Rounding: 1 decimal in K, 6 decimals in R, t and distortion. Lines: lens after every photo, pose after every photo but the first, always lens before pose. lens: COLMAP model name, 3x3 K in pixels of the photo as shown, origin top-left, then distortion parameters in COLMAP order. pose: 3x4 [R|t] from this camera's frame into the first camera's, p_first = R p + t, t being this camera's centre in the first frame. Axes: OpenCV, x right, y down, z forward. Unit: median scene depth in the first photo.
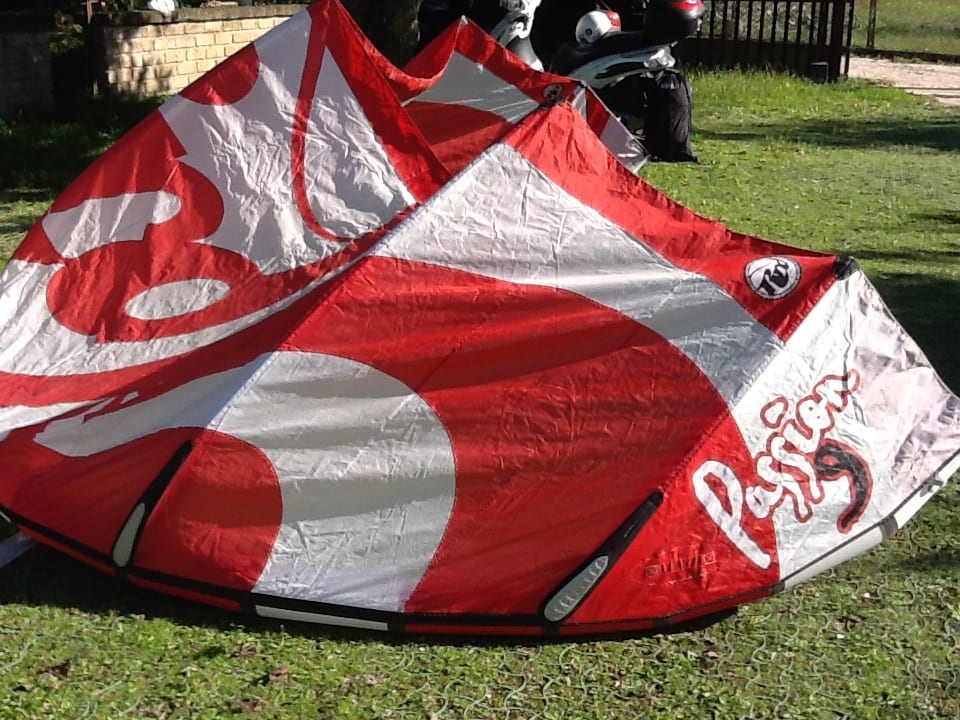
lens RADIAL K [[1279.6, 0, 489.4], [0, 1279.6, 264.7], [0, 0, 1]] dist [-0.010915, 0.000000]
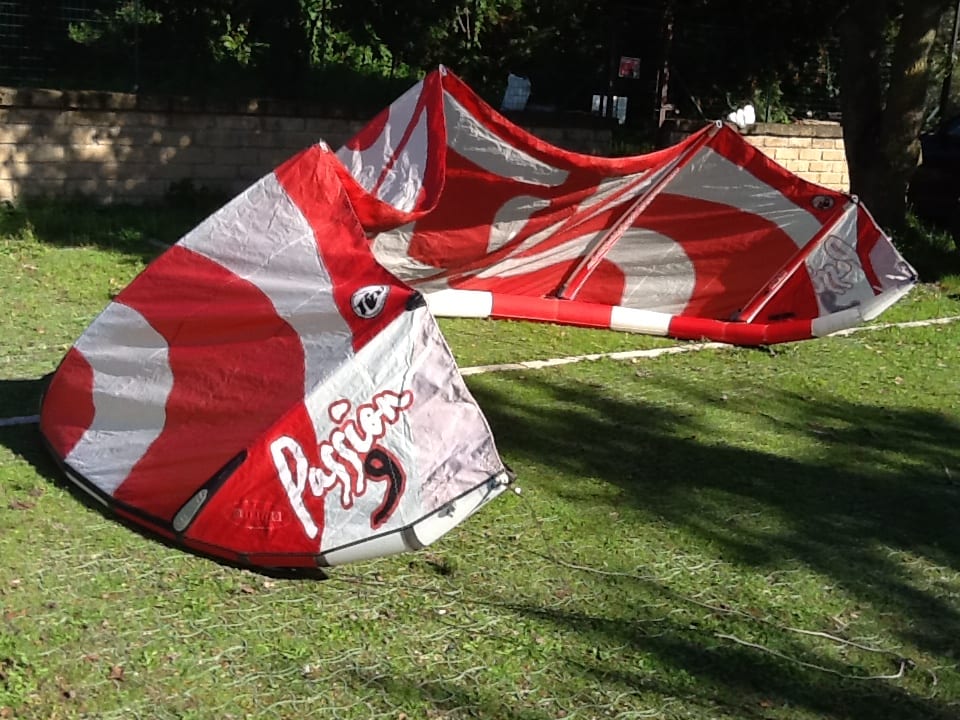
lens RADIAL K [[1279.6, 0, 530.7], [0, 1279.6, 328.0], [0, 0, 1]] dist [-0.010915, 0.000000]
pose [[0.793323, 0.161984, -0.586855, 1.036318], [-0.194694, 0.980835, 0.007539, -0.002644], [0.576829, 0.108277, 0.809657, 0.133213]]
